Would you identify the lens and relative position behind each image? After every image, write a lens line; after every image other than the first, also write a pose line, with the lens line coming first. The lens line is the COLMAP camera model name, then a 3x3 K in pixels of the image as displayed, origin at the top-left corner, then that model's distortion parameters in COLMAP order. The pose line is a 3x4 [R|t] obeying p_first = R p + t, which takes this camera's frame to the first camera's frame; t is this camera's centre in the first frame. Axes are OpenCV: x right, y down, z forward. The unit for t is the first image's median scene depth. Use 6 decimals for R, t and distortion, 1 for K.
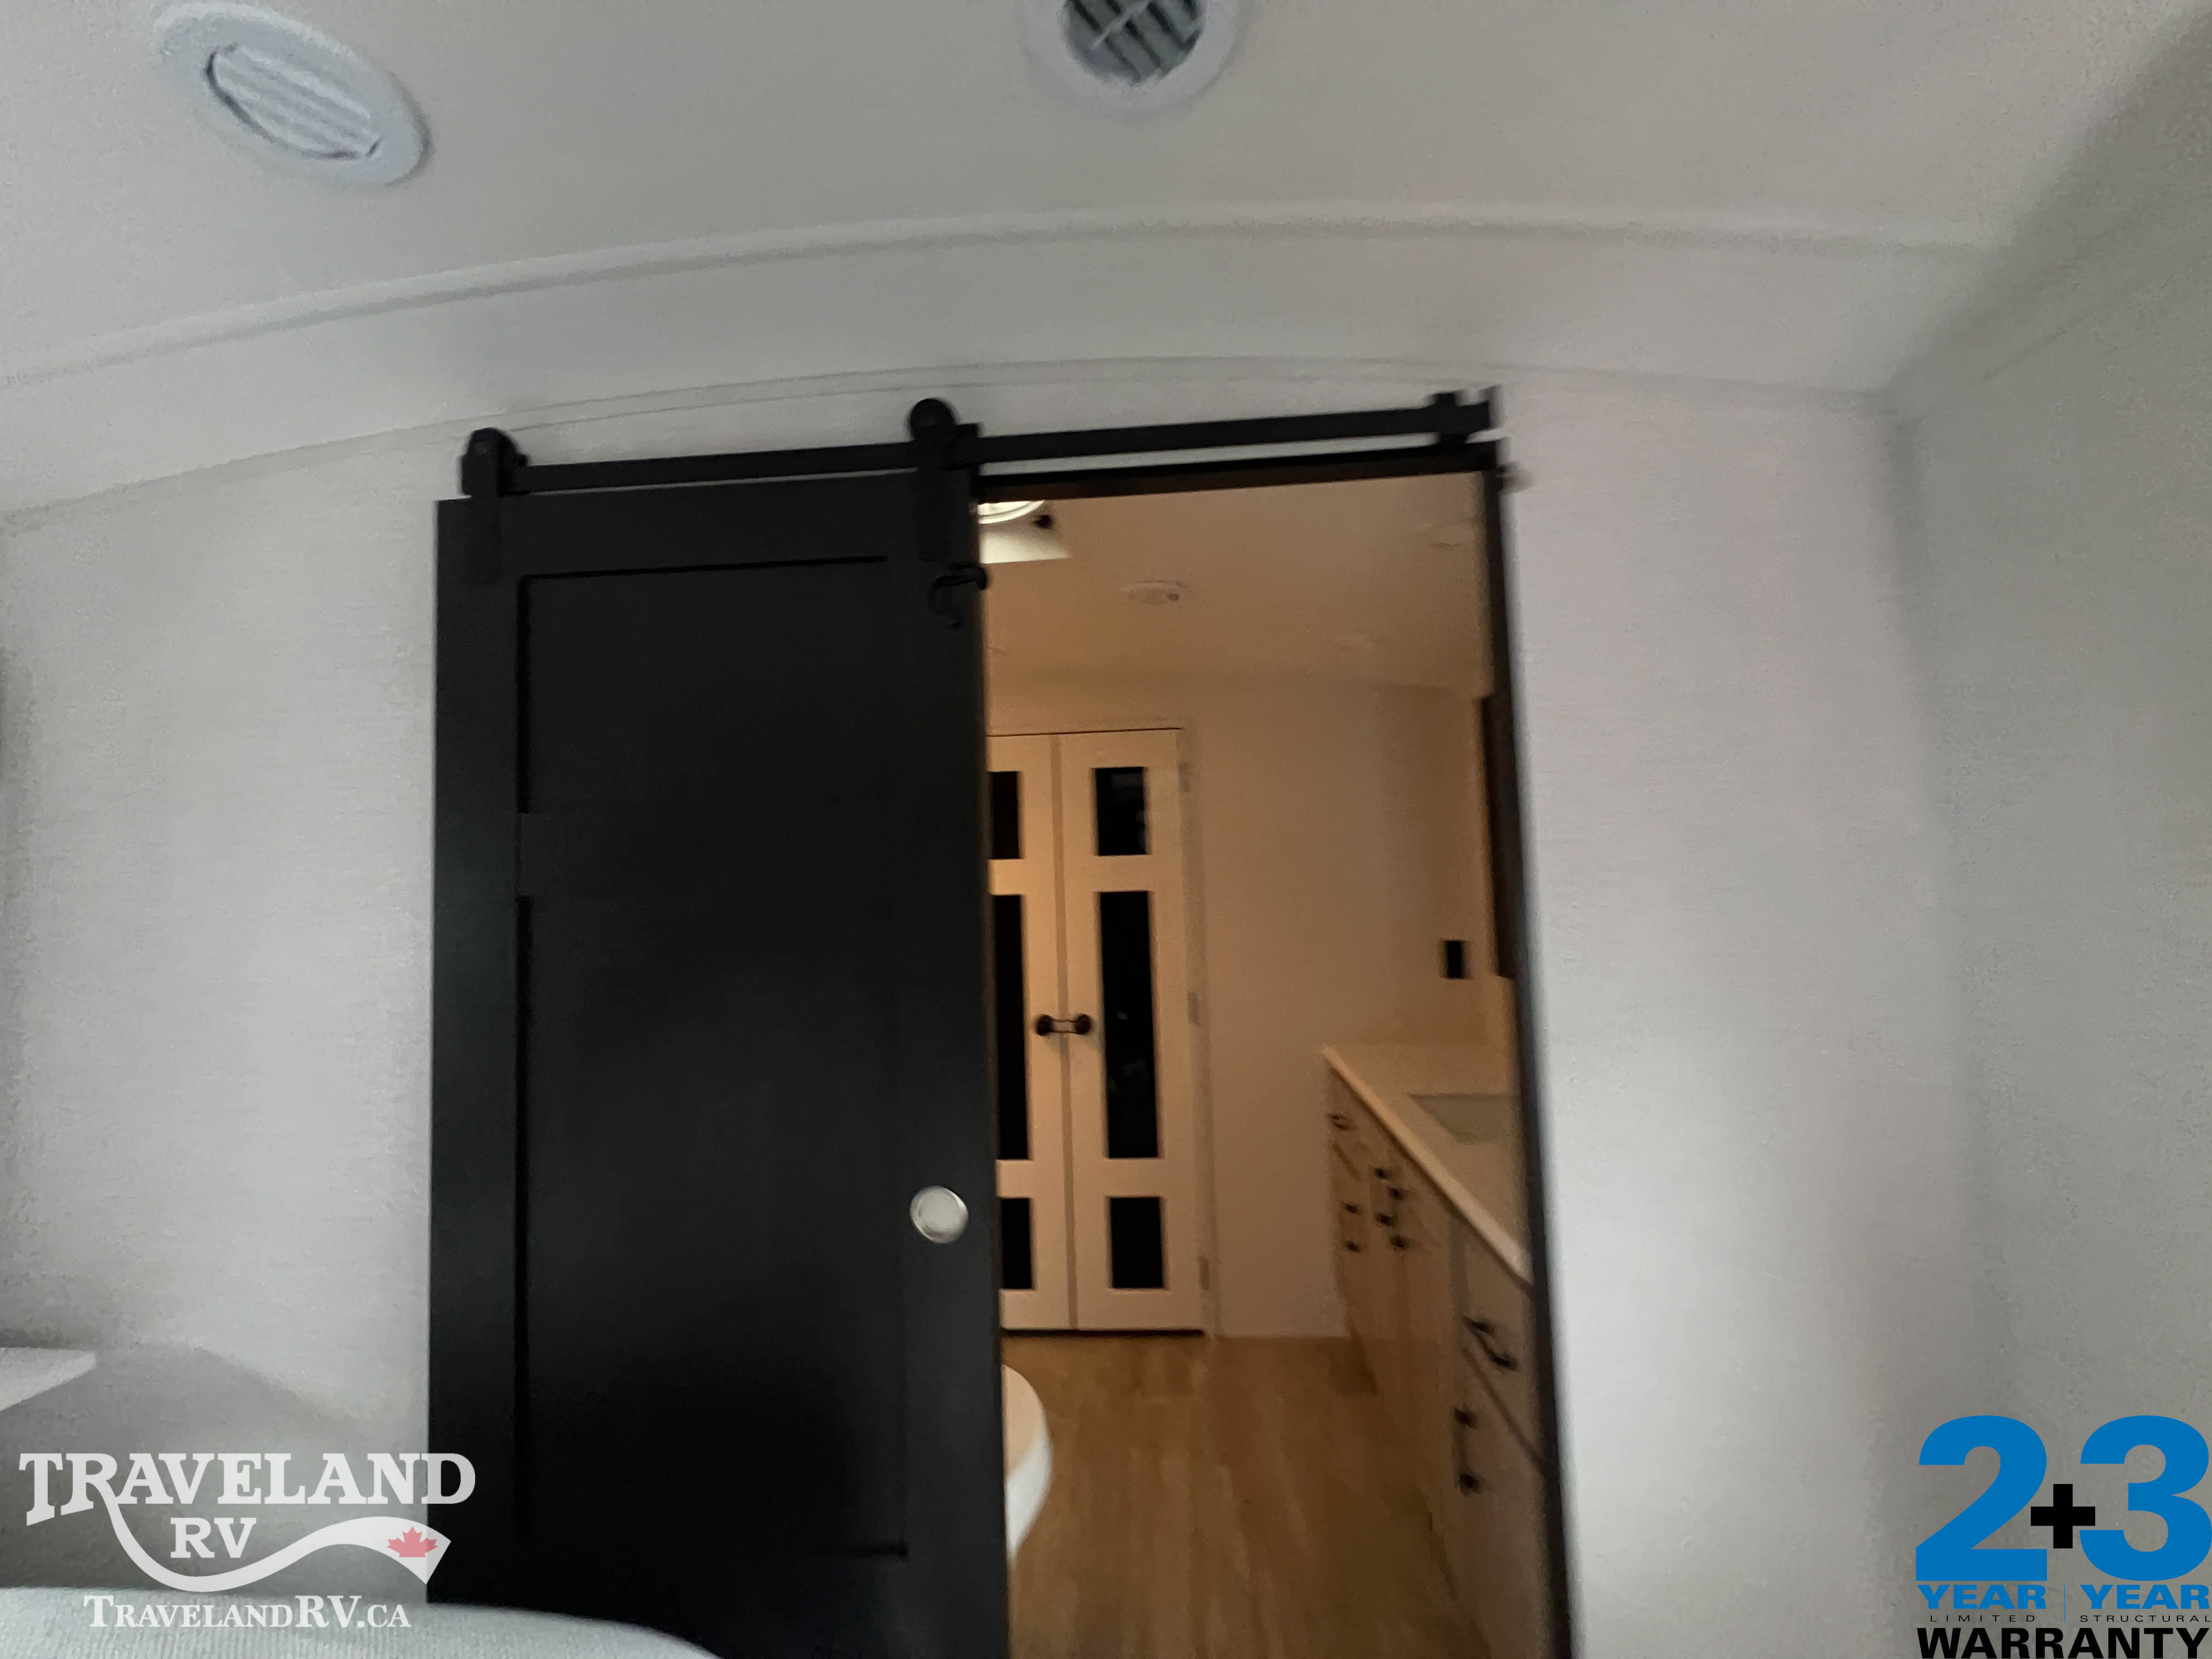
lens RADIAL K [[890.5, 0, 1106.0], [0, 890.5, 829.5], [0, 0, 1]] dist [-0.000364, -0.000104]
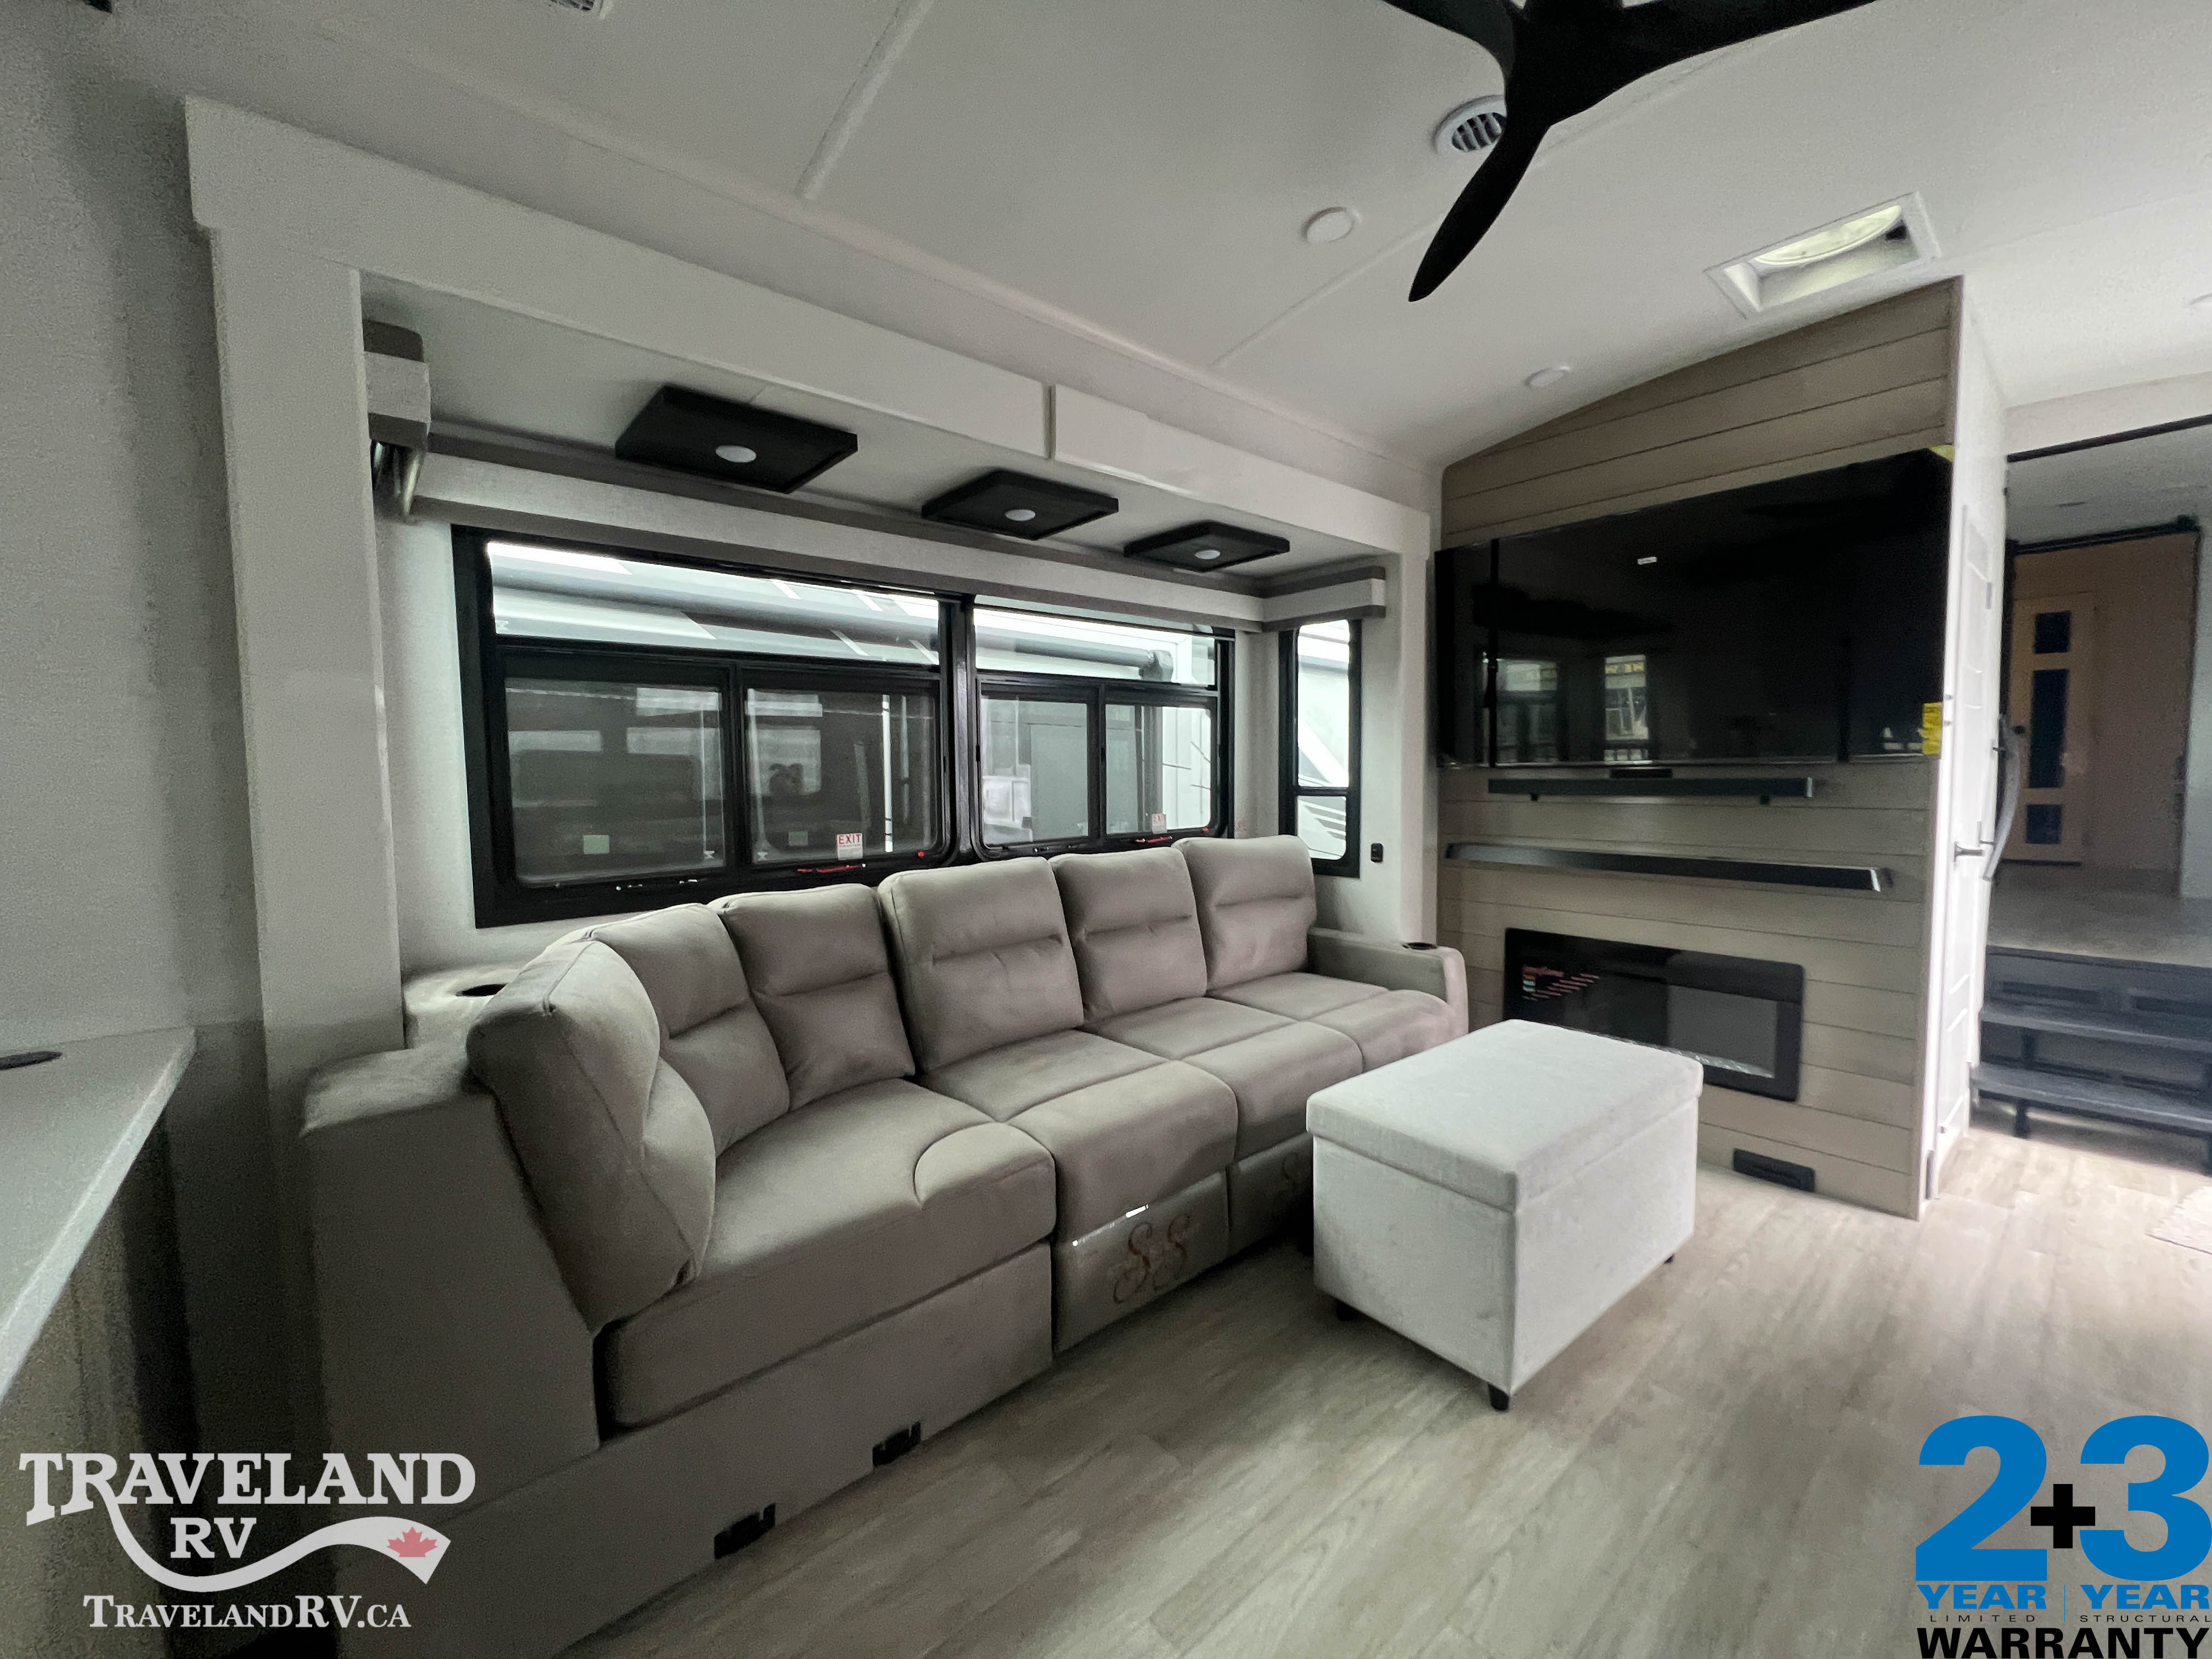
lens RADIAL K [[887.0, 0, 1103.3], [0, 887.0, 826.1], [0, 0, 1]] dist [-0.000632, -0.000305]
pose [[0.702422, 0.066846, -0.708615, -0.047230], [0.032468, 0.991535, 0.125718, 0.103099], [0.711020, -0.111315, 0.694305, -2.259756]]
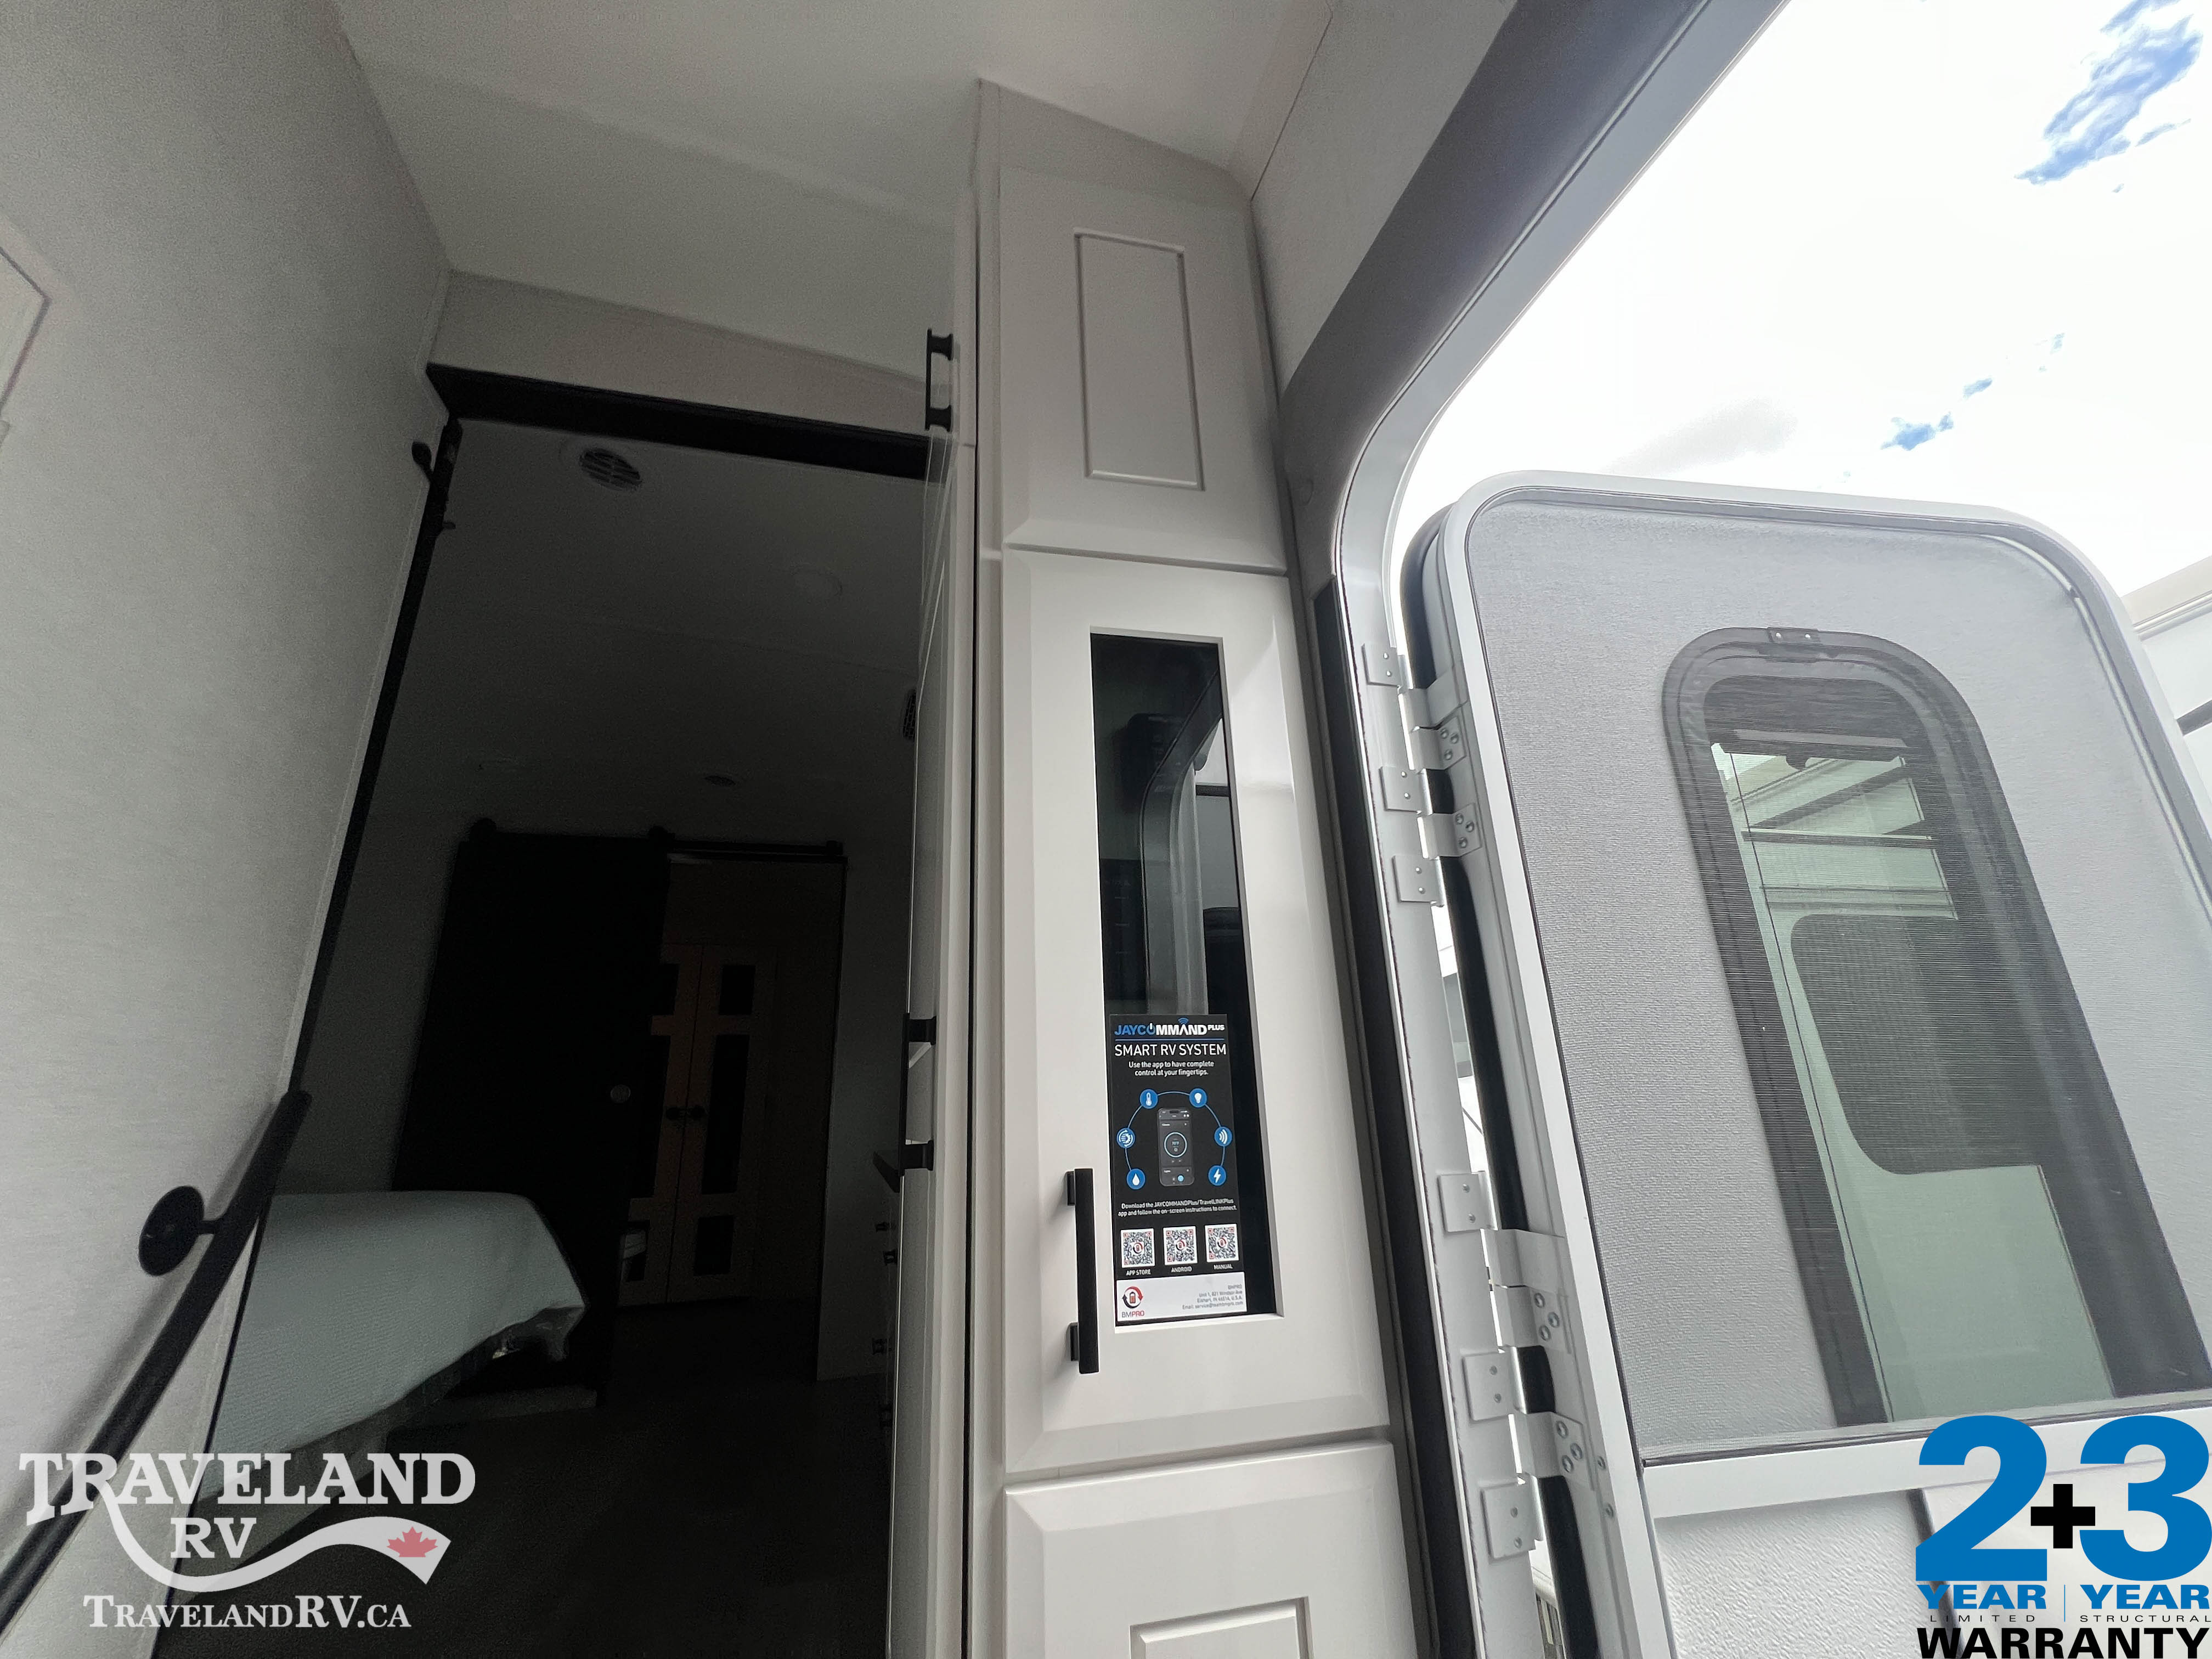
lens RADIAL K [[876.5, 0, 1109.6], [0, 876.5, 837.5], [0, 0, 1]] dist [-0.000844, -0.000043]
pose [[0.942566, 0.102756, 0.317822, 0.133217], [-0.017338, 0.965273, -0.260668, 0.133374], [-0.333571, 0.240186, 0.911615, -0.951943]]
